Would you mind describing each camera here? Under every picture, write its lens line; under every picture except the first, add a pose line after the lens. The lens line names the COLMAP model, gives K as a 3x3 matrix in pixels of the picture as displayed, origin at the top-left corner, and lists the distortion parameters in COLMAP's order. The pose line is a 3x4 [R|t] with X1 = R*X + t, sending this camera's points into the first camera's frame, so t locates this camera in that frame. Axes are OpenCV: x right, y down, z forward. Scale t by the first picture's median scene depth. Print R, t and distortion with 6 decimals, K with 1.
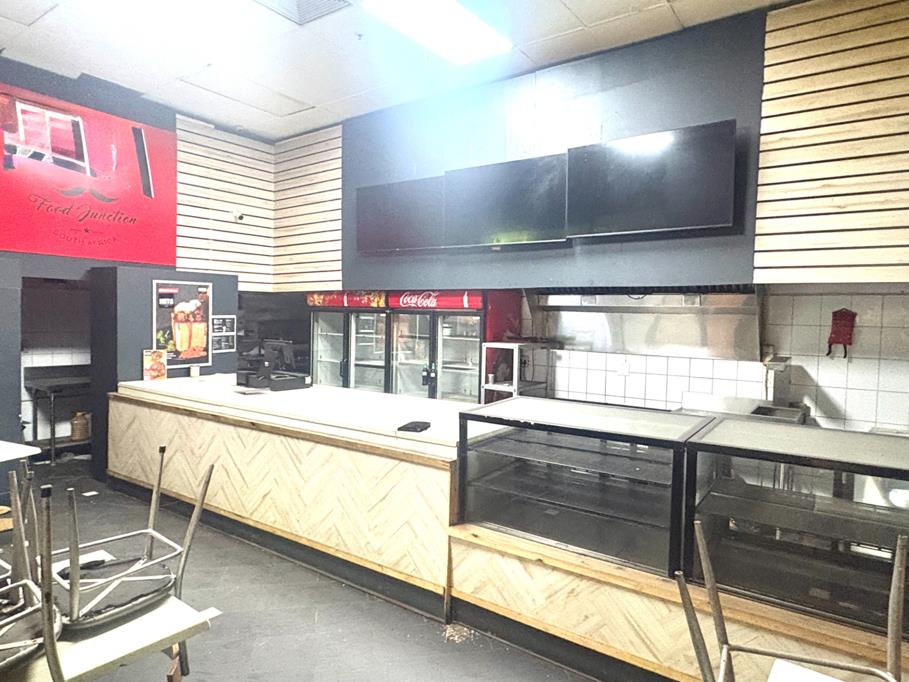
lens RADIAL K [[567.6, 0, 454.0], [0, 567.6, 339.2], [0, 0, 1]] dist [-0.024832, -0.000171]
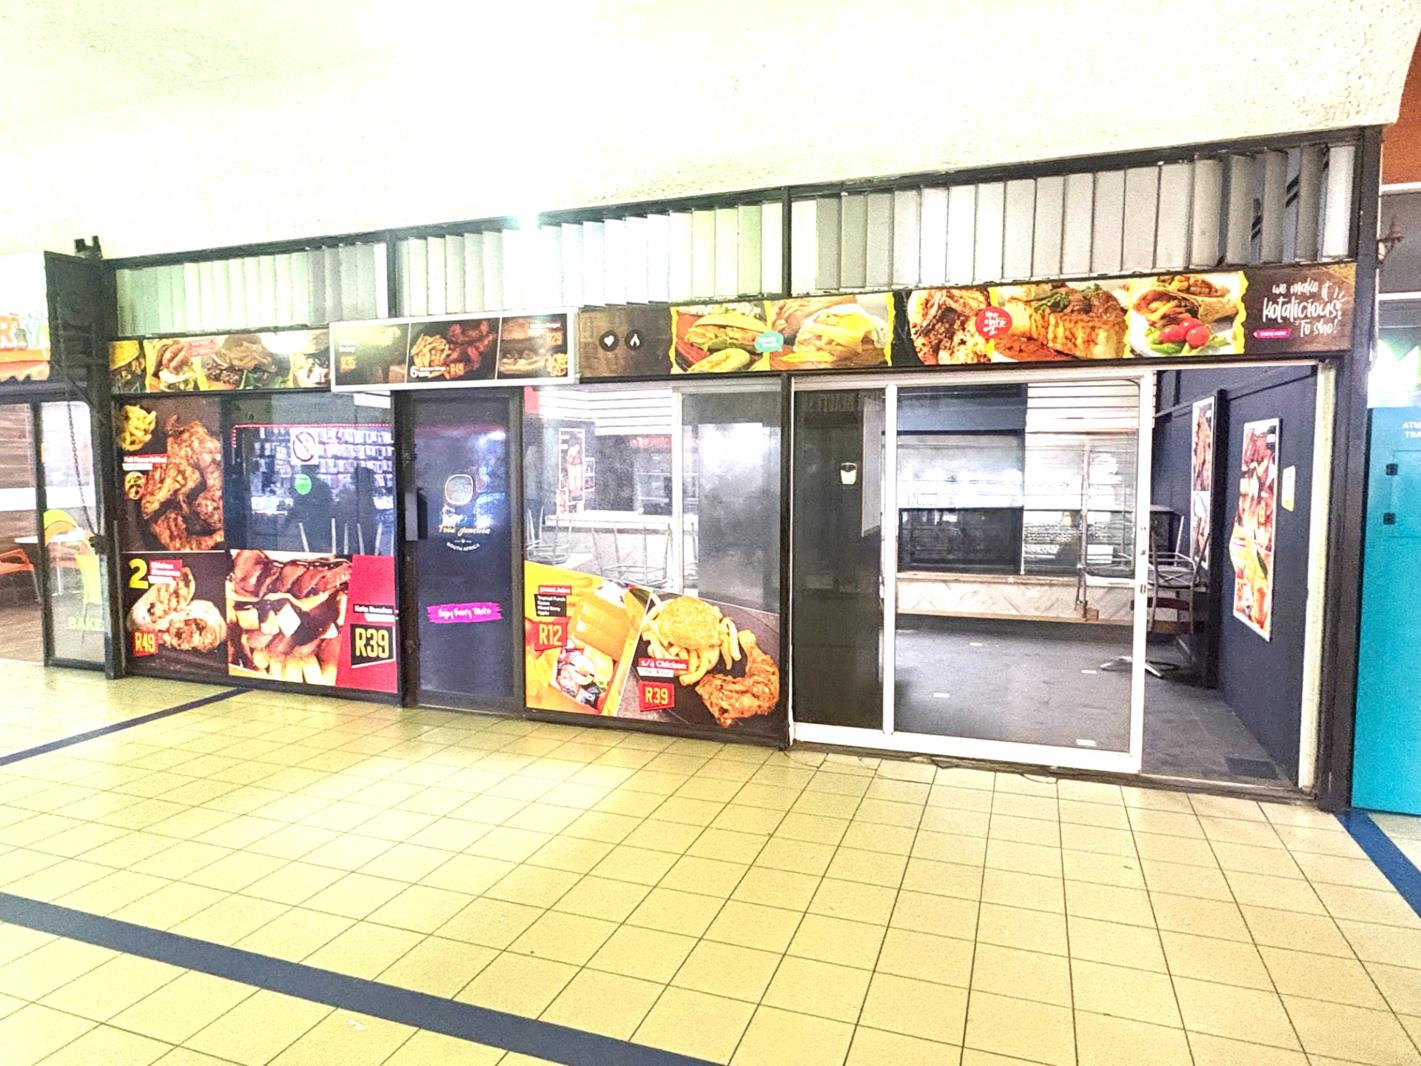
lens RADIAL K [[887.2, 0, 710.8], [0, 887.2, 531.9], [0, 0, 1]] dist [-0.024832, -0.000171]
pose [[0.963111, -0.037325, 0.266505, -0.638099], [0.026346, 0.998655, 0.044652, 0.031482], [-0.267813, -0.035983, 0.962799, -0.738761]]
